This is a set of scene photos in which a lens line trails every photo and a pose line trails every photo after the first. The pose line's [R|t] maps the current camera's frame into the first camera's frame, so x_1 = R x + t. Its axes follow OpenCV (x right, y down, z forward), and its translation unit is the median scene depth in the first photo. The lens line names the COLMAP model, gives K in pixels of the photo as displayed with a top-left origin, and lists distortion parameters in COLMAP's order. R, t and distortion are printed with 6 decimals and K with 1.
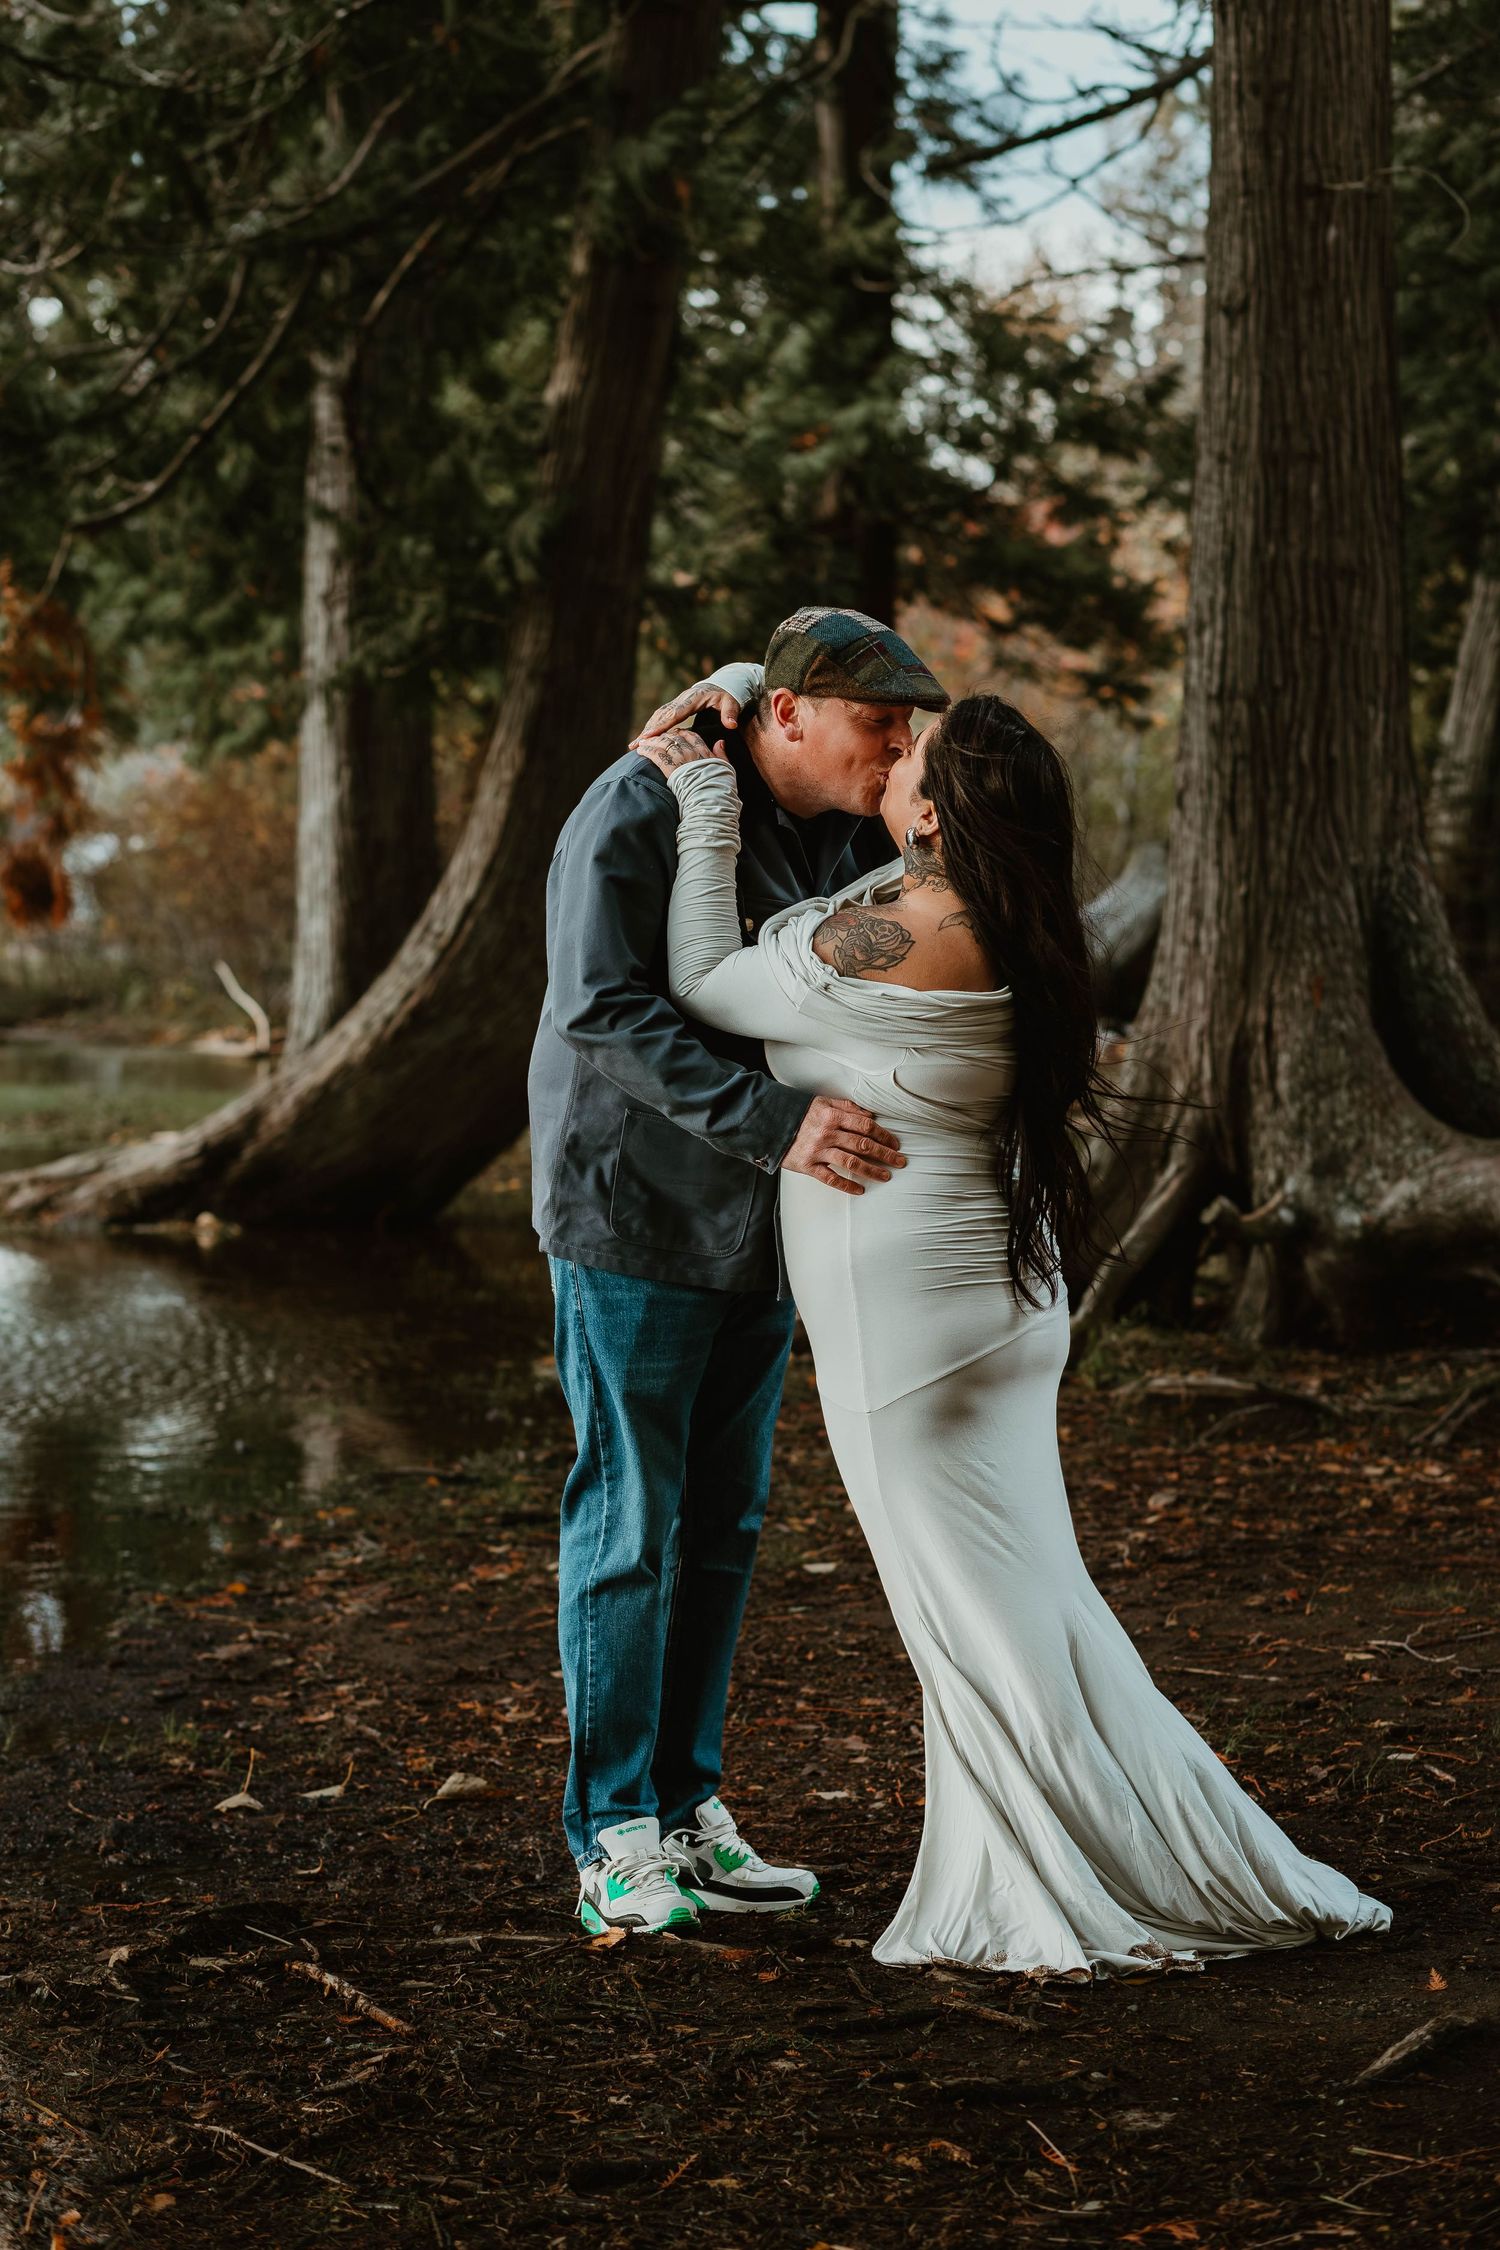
lens RADIAL K [[5793.8, 0, 707.7], [0, 5793.8, 1301.9], [0, 0, 1]] dist [0.005980, 0.000000]
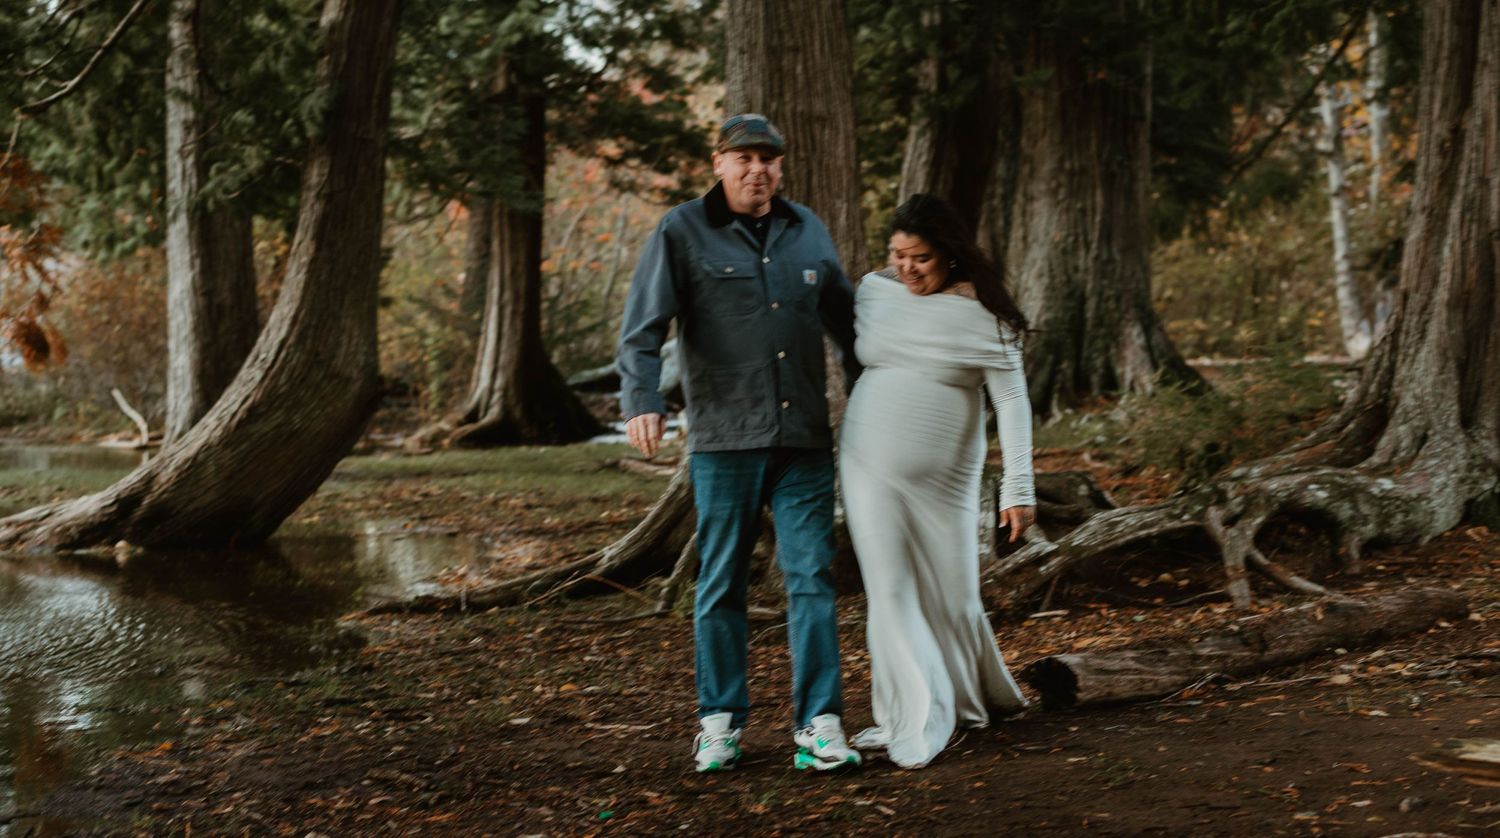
lens RADIAL K [[3863.4, 0, 745.1], [0, 3863.4, 429.0], [0, 0, 1]] dist [0.037063, 0.000000]
pose [[0.996190, -0.030434, 0.081728, -0.003169], [0.034272, 0.998354, -0.045976, 0.011444], [-0.080194, 0.048602, 0.995594, -0.083419]]
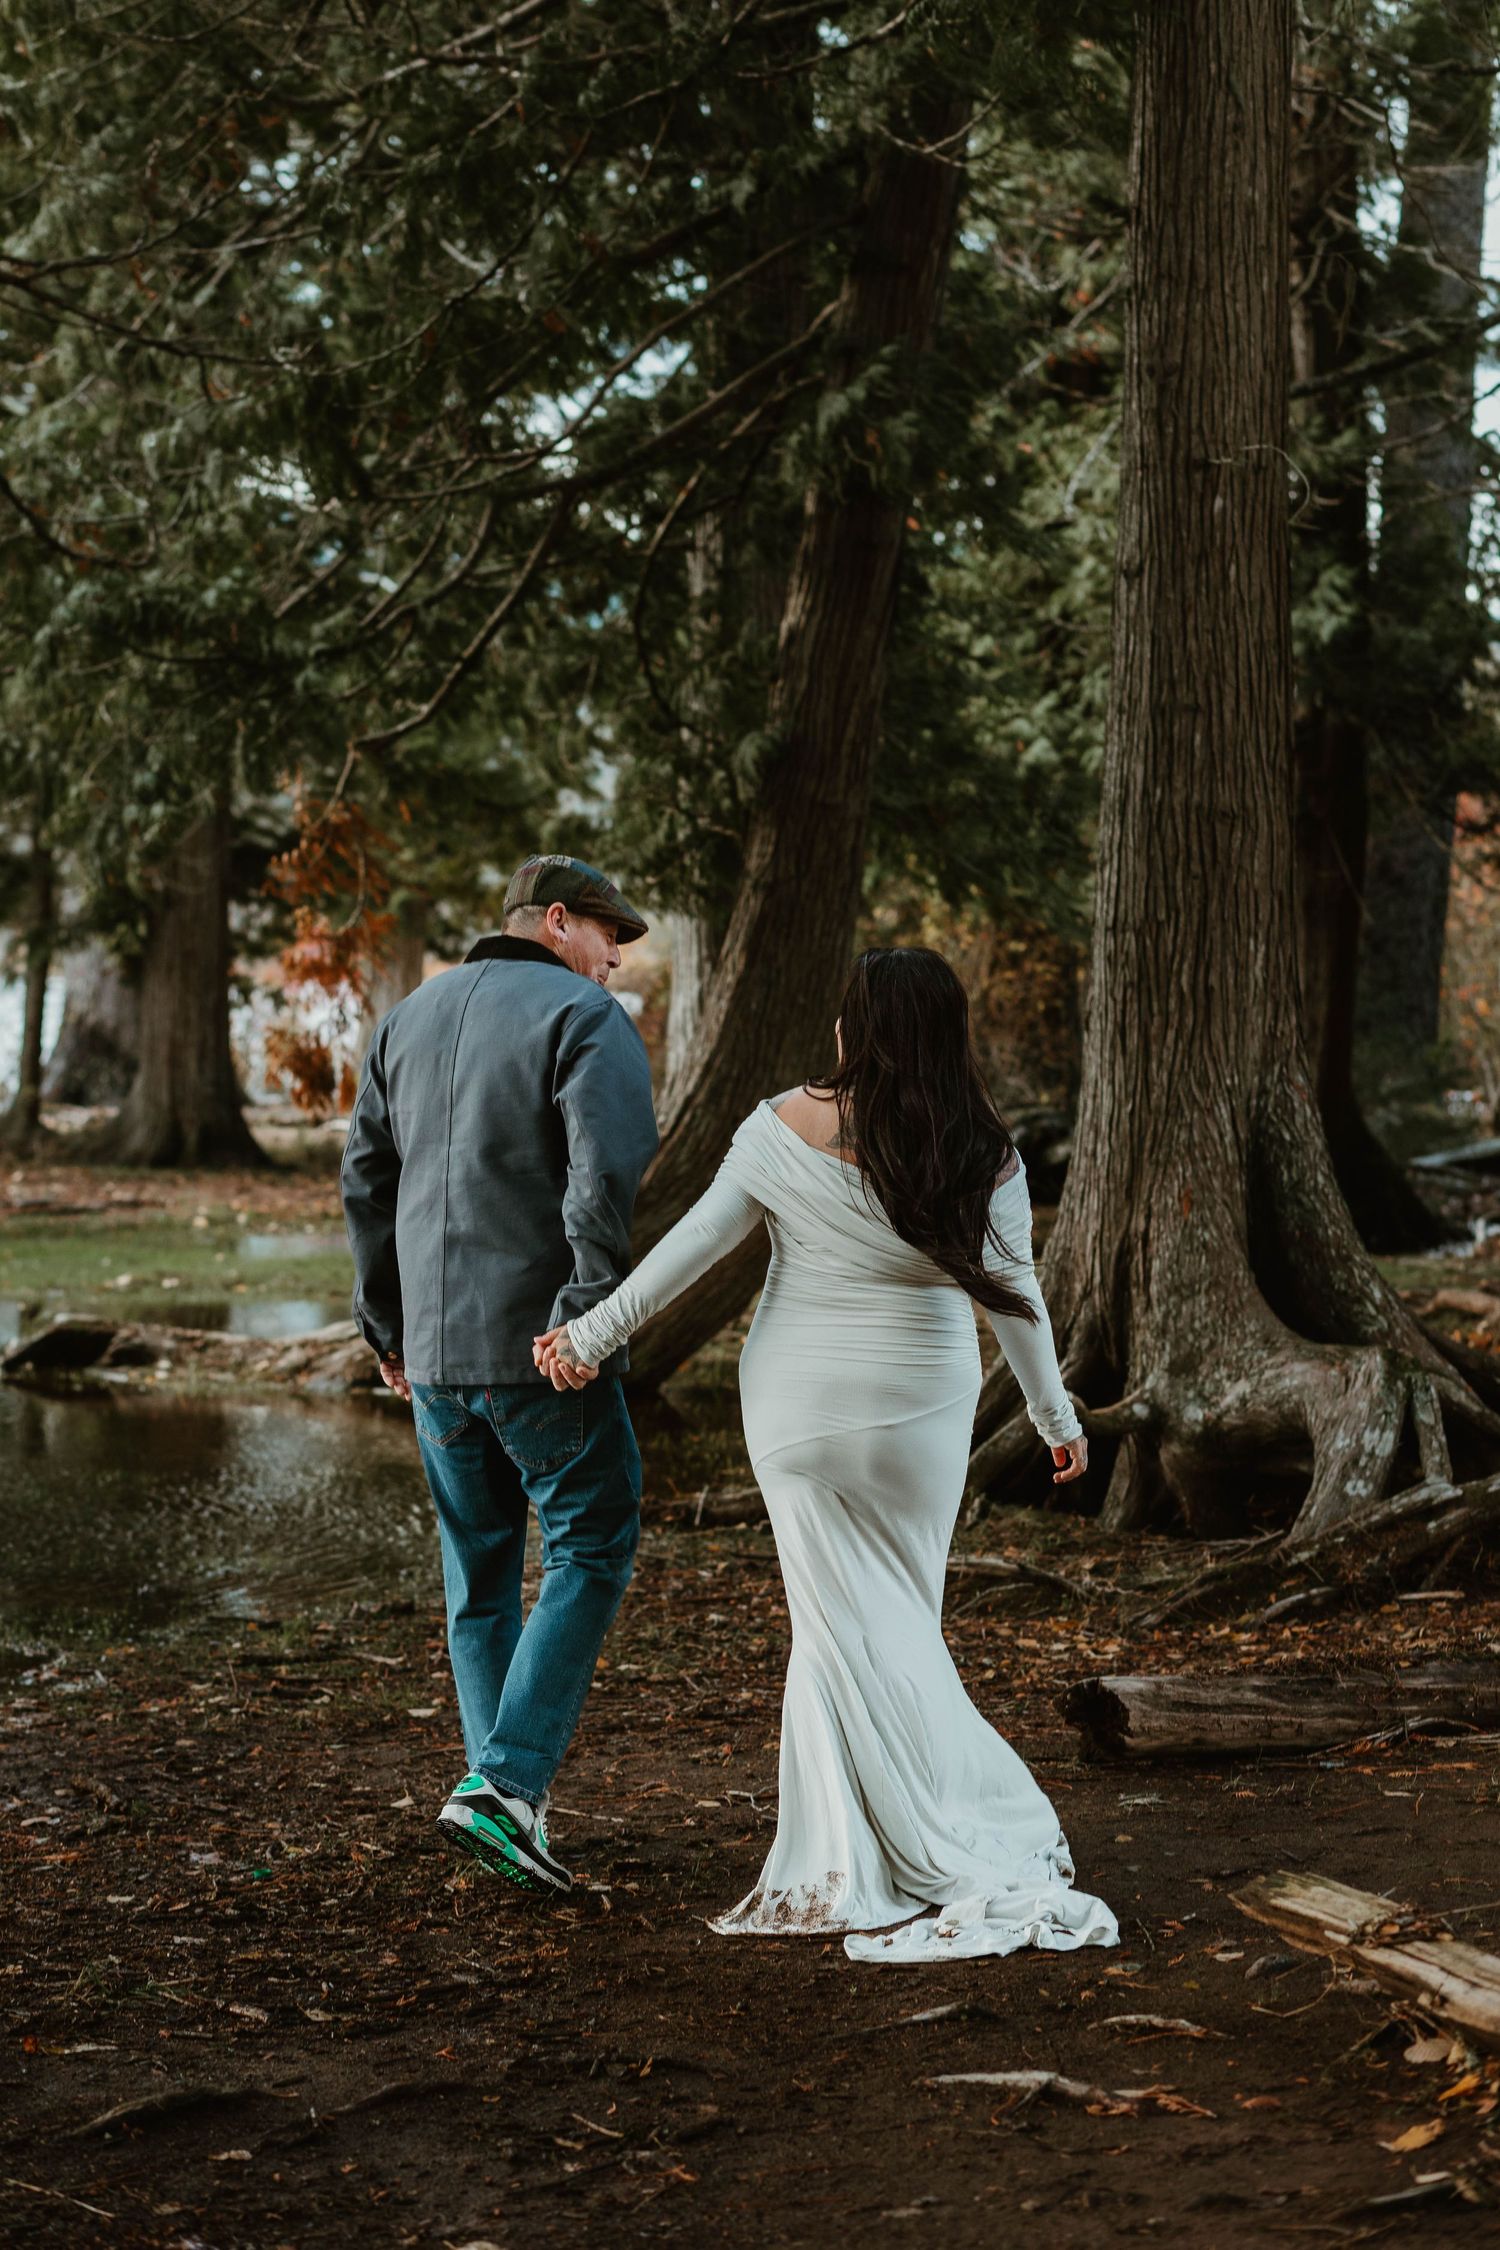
lens RADIAL K [[5793.8, 0, 655.4], [0, 5793.8, 1283.5], [0, 0, 1]] dist [0.005980, 0.000000]
pose [[0.981875, 0.021449, -0.188313, 0.210702], [-0.026909, 0.999287, -0.026485, -0.007302], [0.187611, 0.031073, 0.981752, -0.077256]]
